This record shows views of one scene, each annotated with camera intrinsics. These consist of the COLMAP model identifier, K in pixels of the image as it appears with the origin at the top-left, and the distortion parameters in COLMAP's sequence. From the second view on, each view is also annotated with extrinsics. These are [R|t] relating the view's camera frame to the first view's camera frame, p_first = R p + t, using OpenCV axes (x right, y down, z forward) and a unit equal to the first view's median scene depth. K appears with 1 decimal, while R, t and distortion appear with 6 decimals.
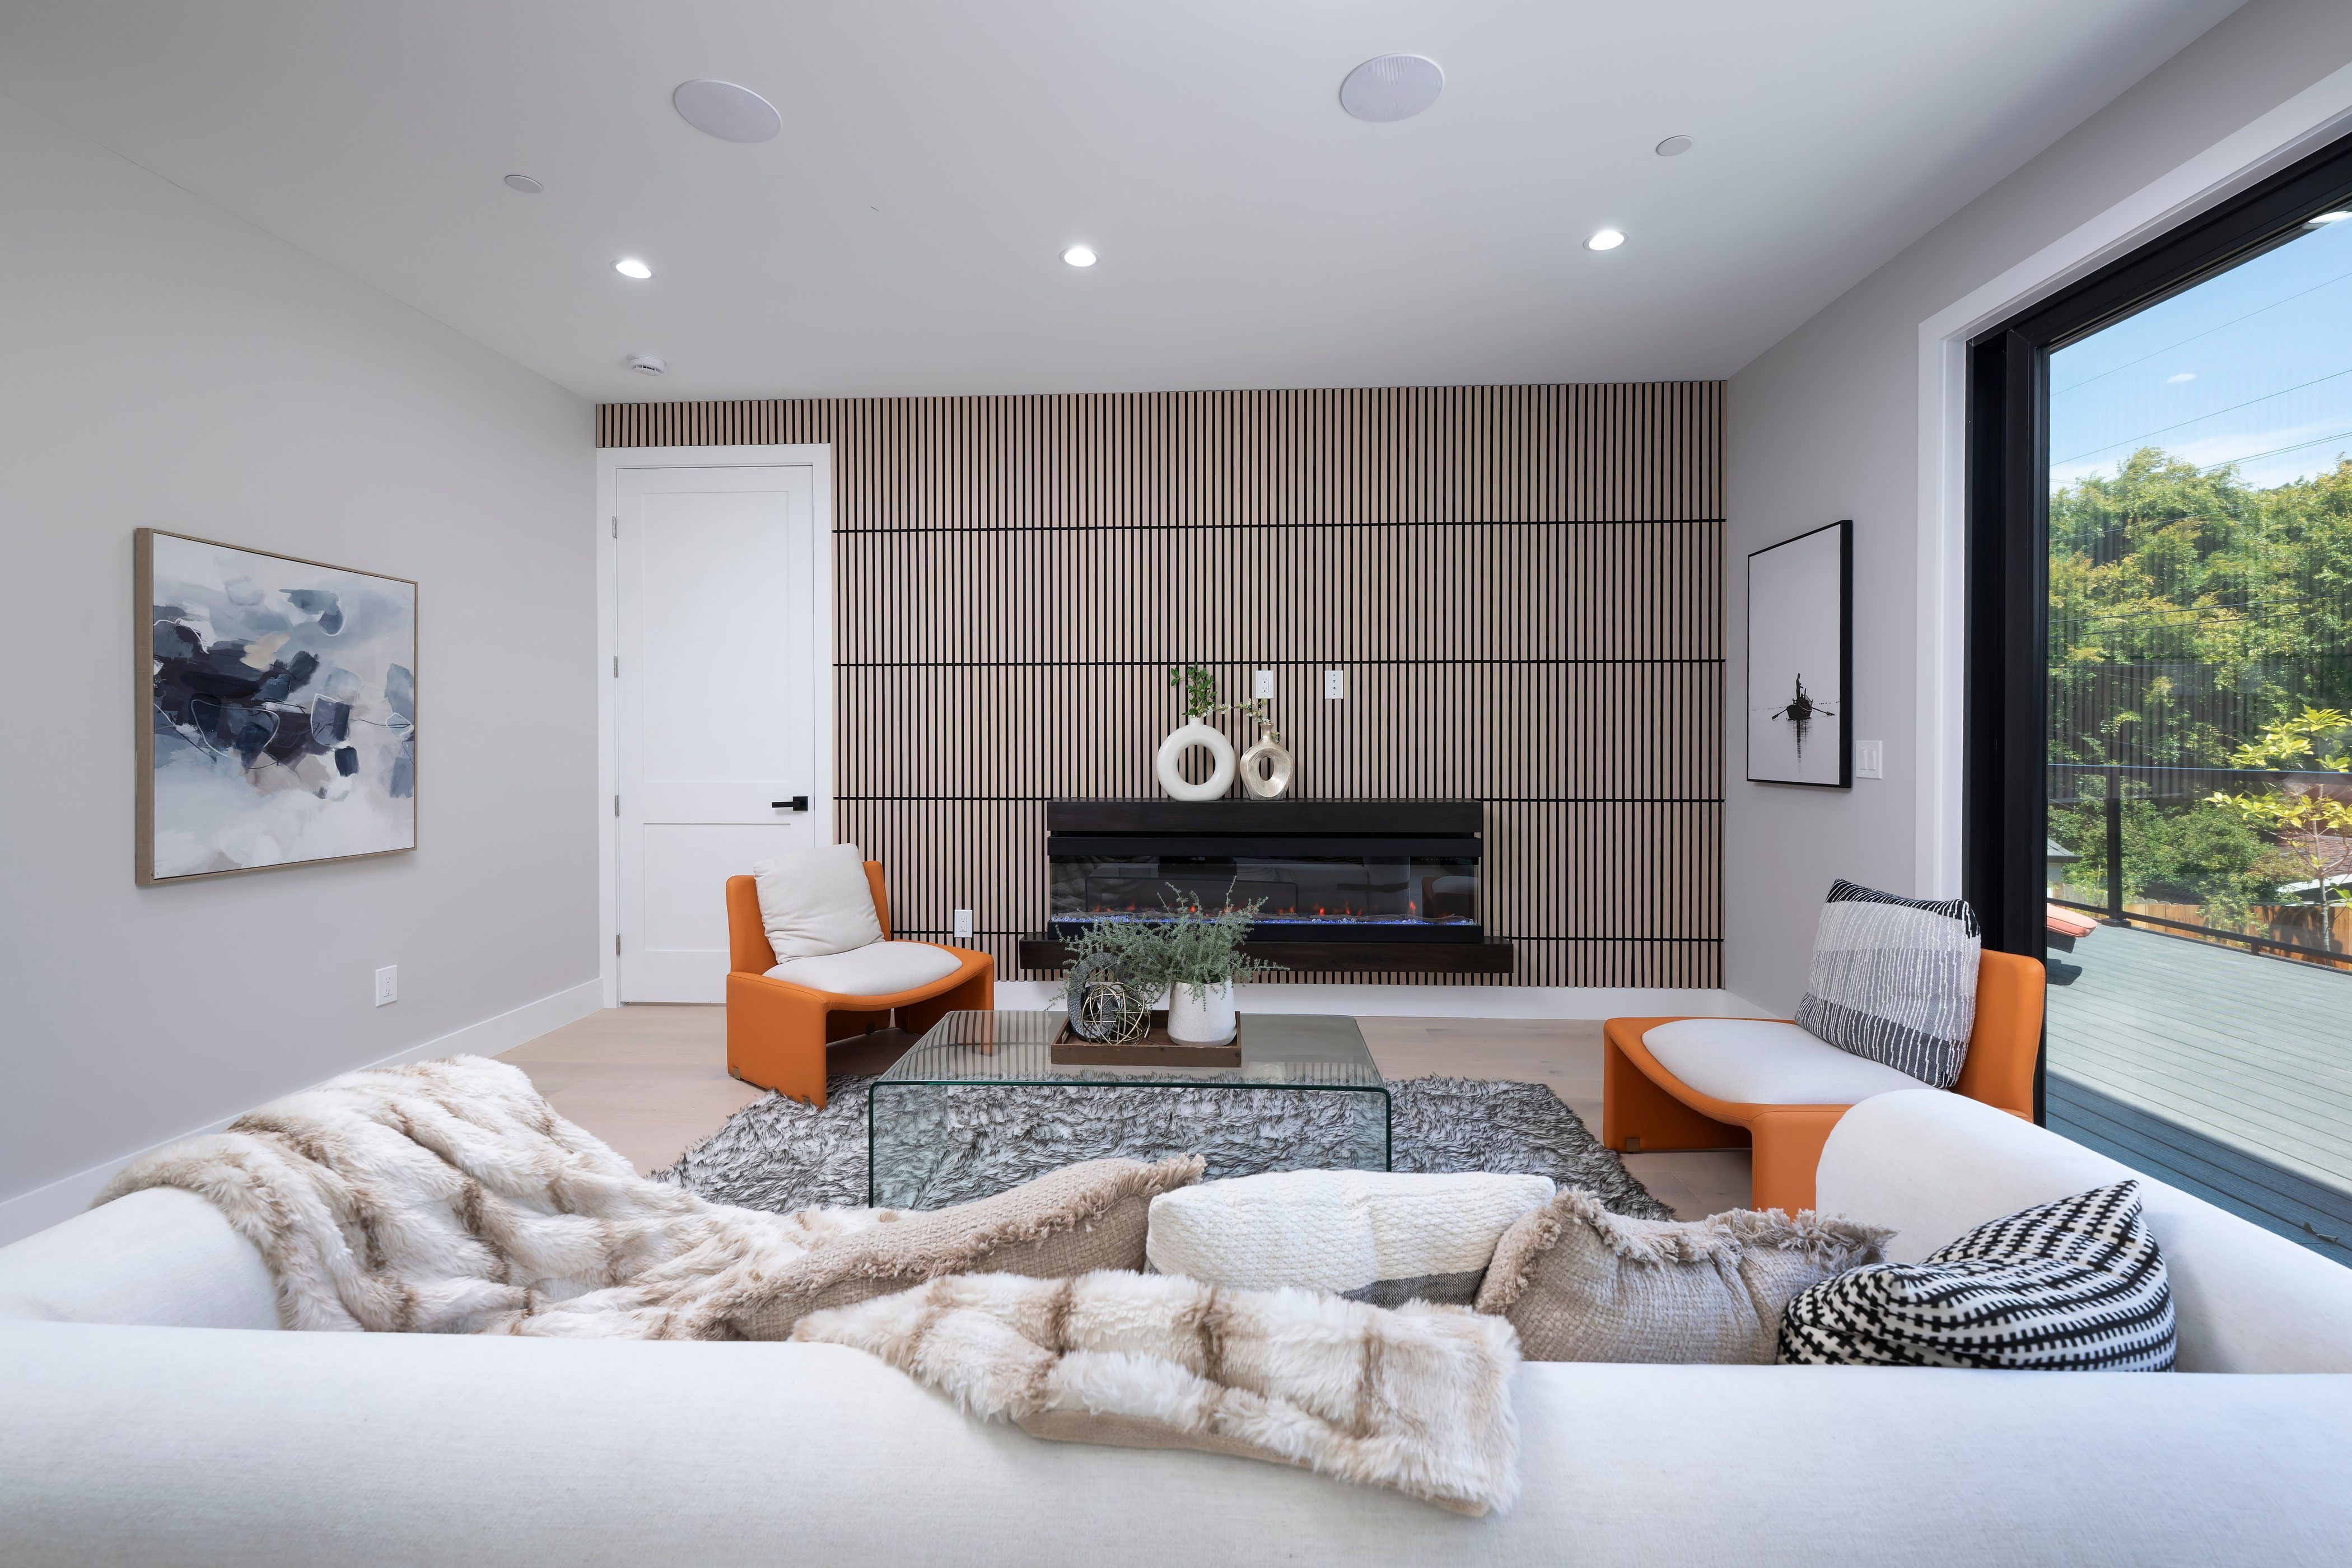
lens RADIAL K [[971.6, 0, 1174.7], [0, 971.6, 751.8], [0, 0, 1]] dist [-0.000216, 0.000019]
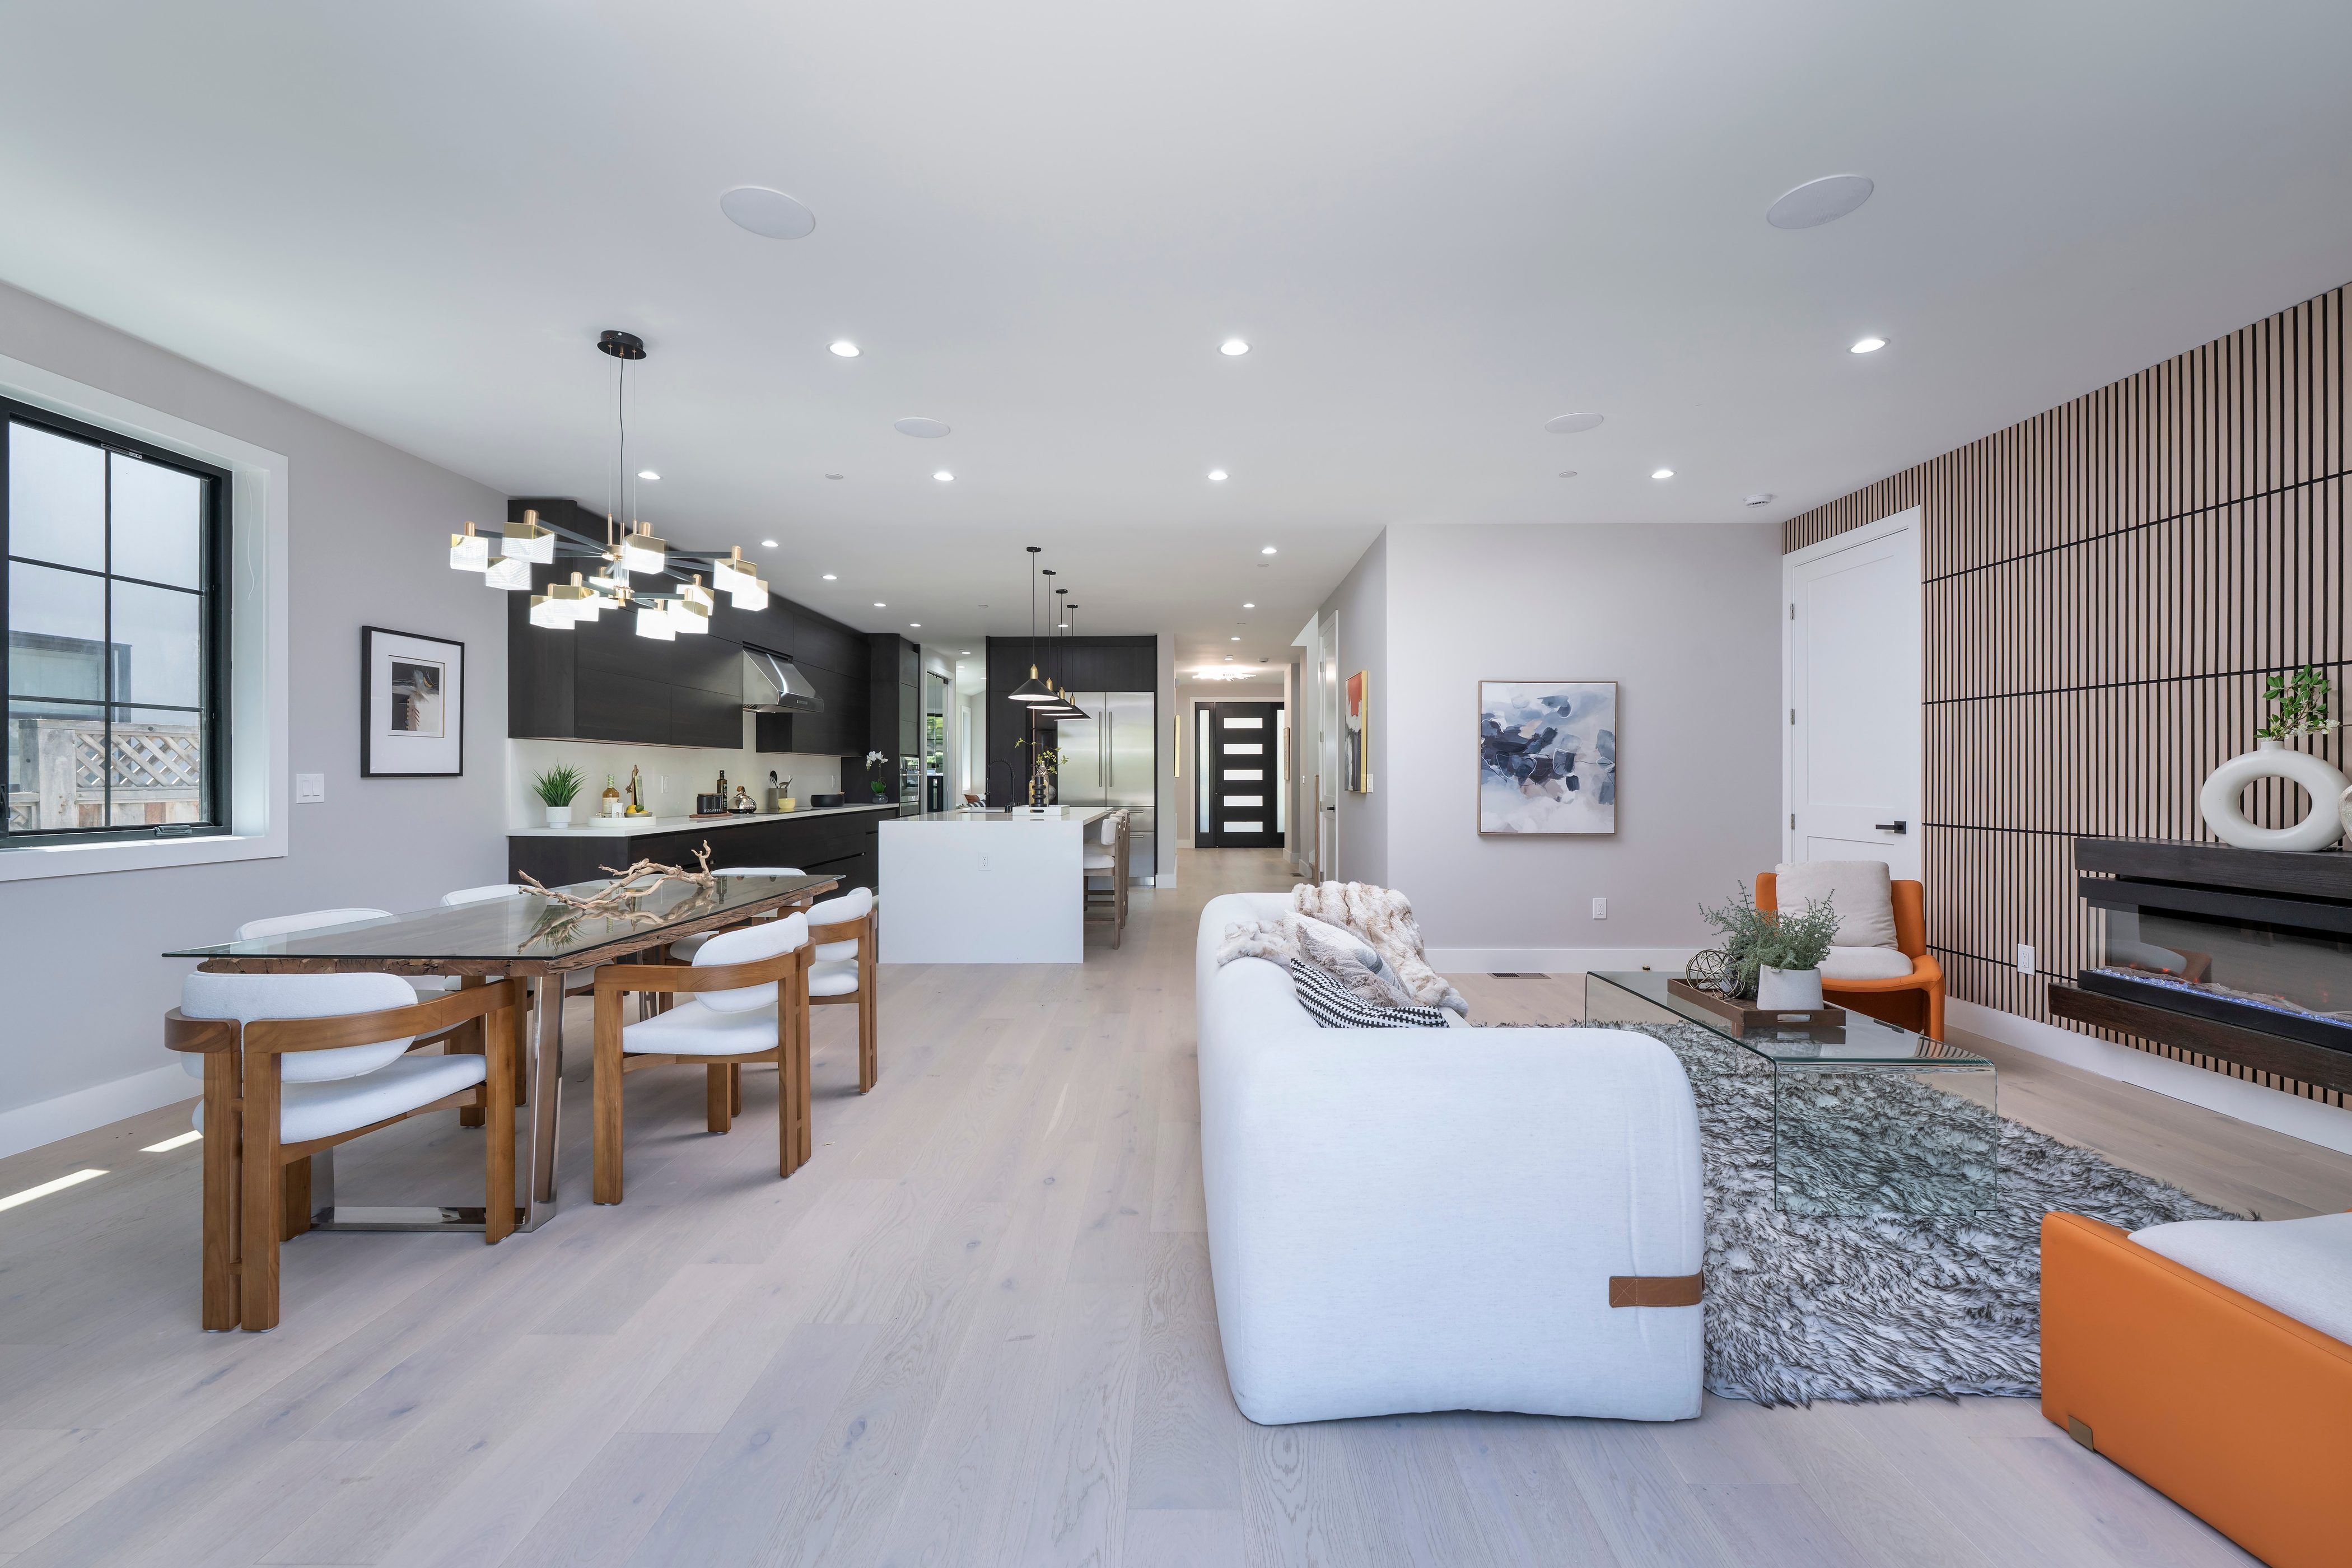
lens RADIAL K [[935.6, 0, 1176.0], [0, 935.6, 784.0], [0, 0, 1]] dist [-0.019483, 0.000017]
pose [[0.045134, 0.010576, -0.998925, 0.867915], [-0.010722, 0.999891, 0.010102, 0.001093], [0.998923, 0.010255, 0.045242, 0.135606]]
